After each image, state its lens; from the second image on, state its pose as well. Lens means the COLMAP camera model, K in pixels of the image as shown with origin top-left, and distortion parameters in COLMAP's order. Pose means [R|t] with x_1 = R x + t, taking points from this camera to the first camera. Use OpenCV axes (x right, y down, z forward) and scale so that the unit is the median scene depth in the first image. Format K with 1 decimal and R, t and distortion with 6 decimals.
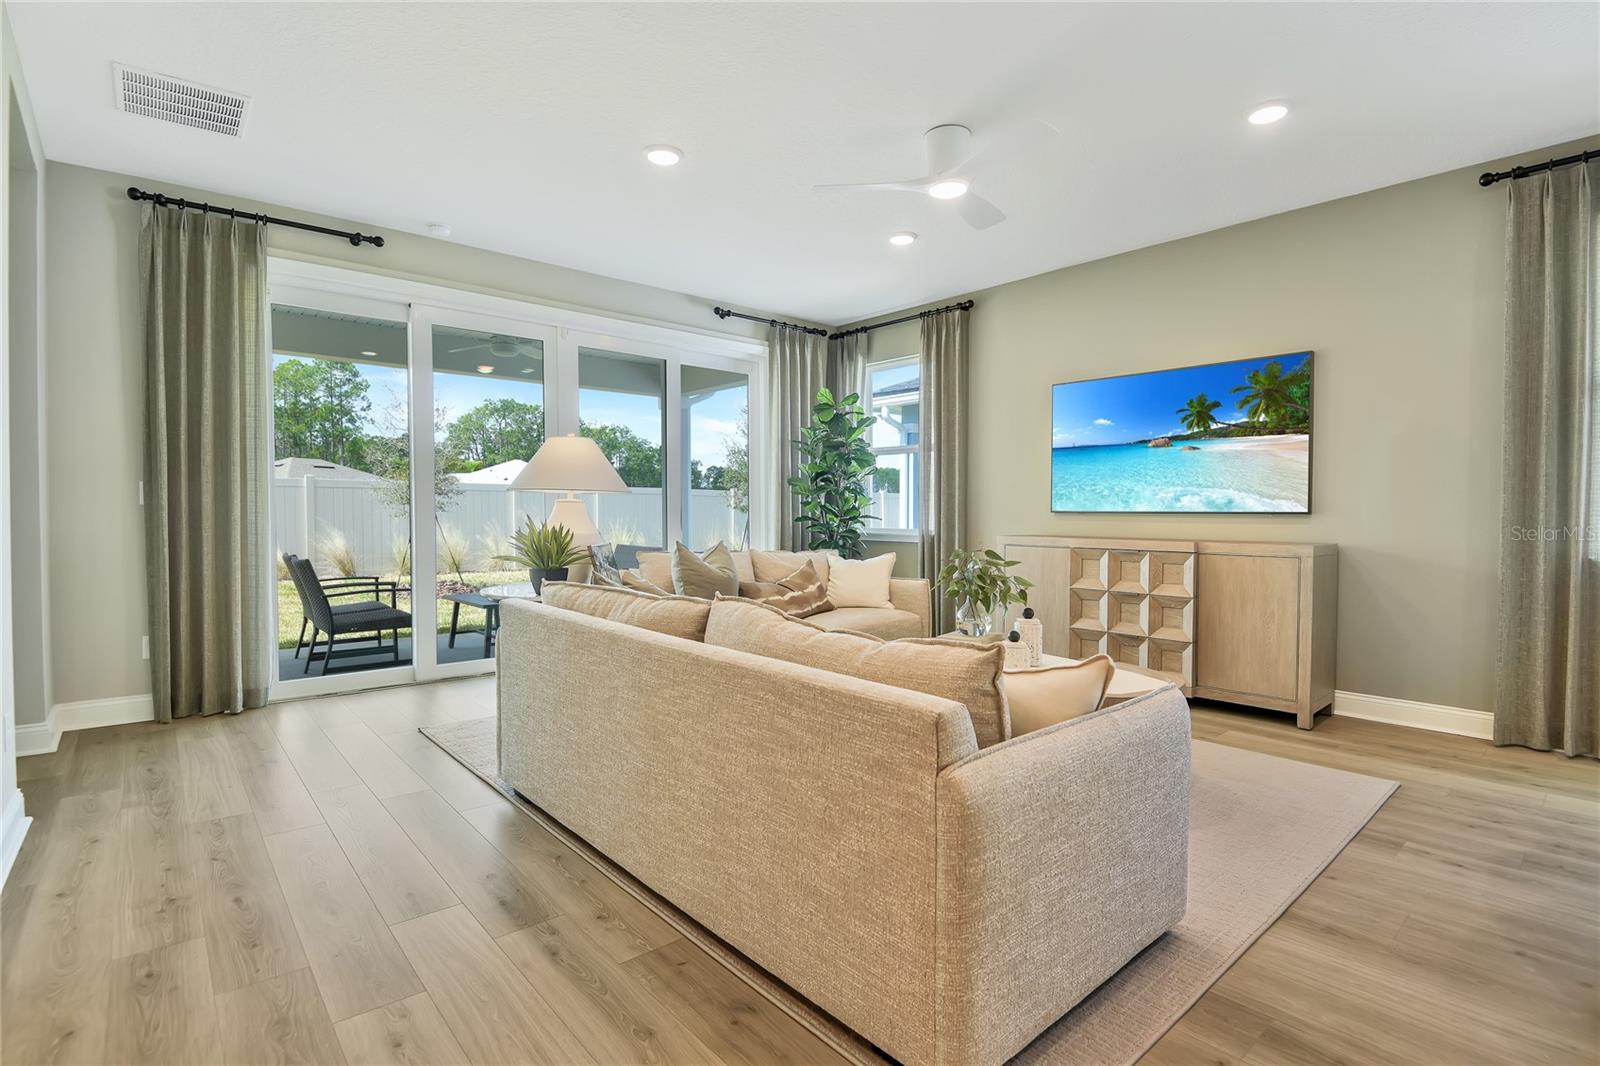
lens RADIAL K [[773.2, 0, 767.8], [0, 773.2, 568.9], [0, 0, 1]] dist [-0.034616, -0.004734]
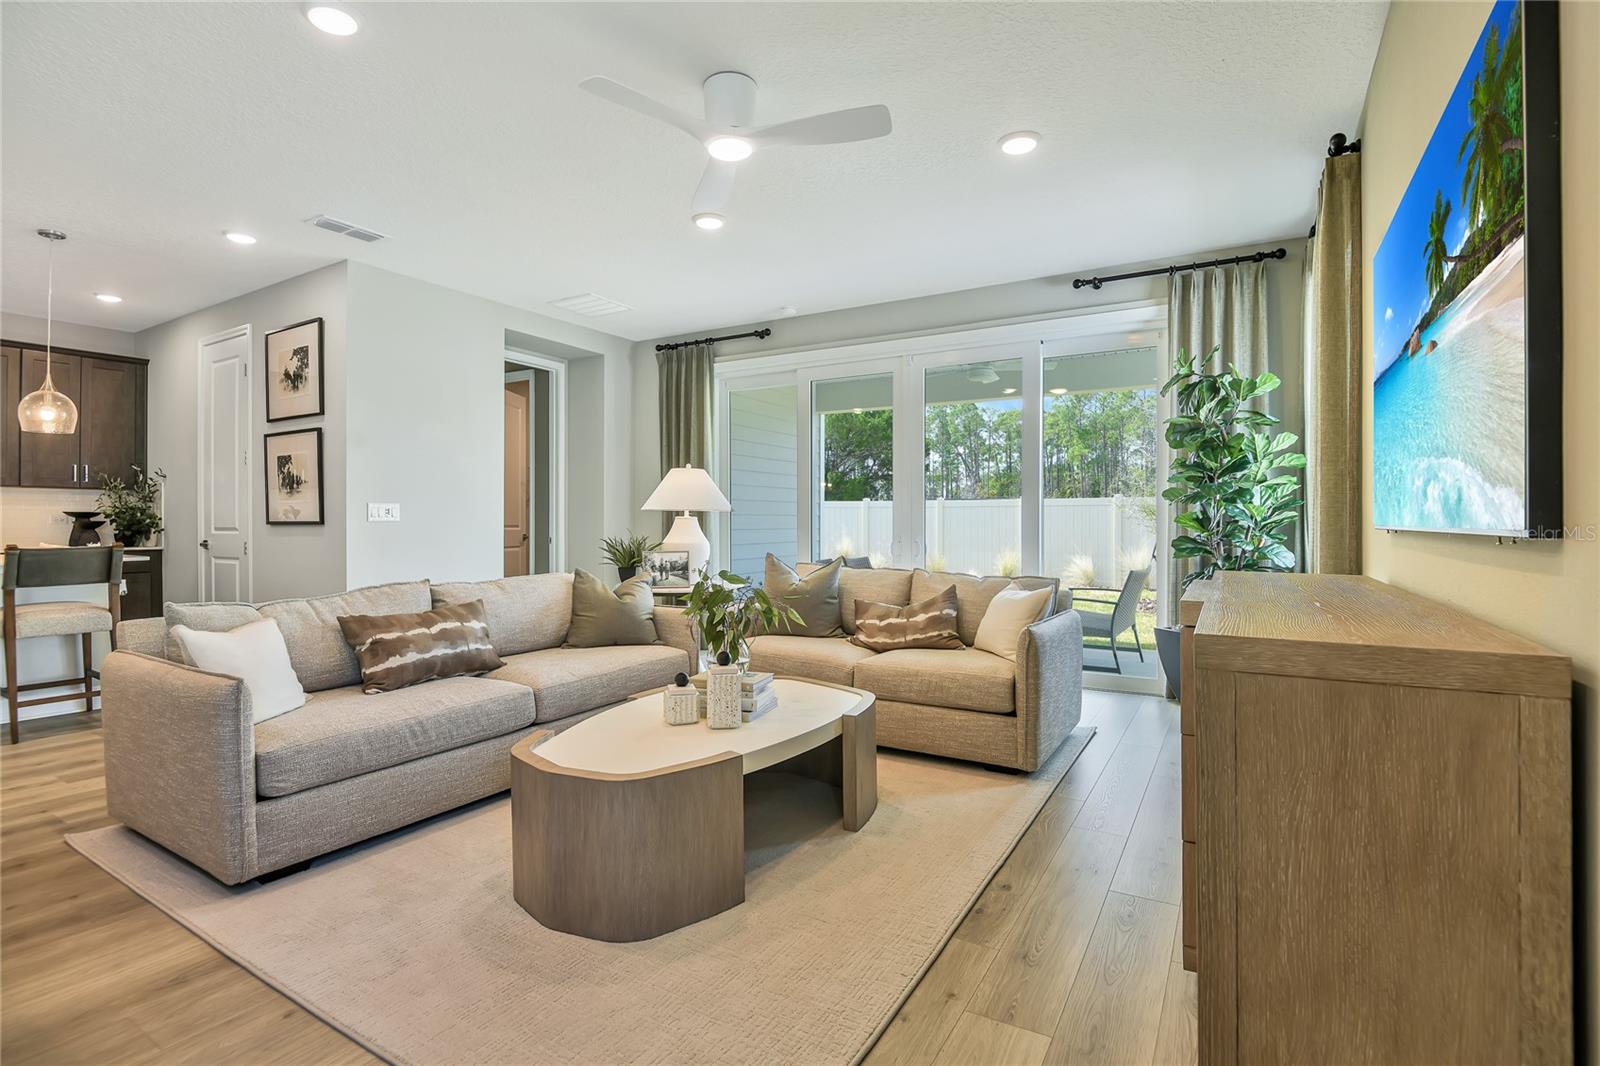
lens RADIAL K [[773.2, 0, 795.2], [0, 773.2, 537.0], [0, 0, 1]] dist [-0.034616, -0.004734]
pose [[0.323958, 0.005563, -0.946055, 0.931252], [-0.065159, 0.997739, -0.016446, -0.045001], [0.943825, 0.066972, 0.323588, 0.697892]]
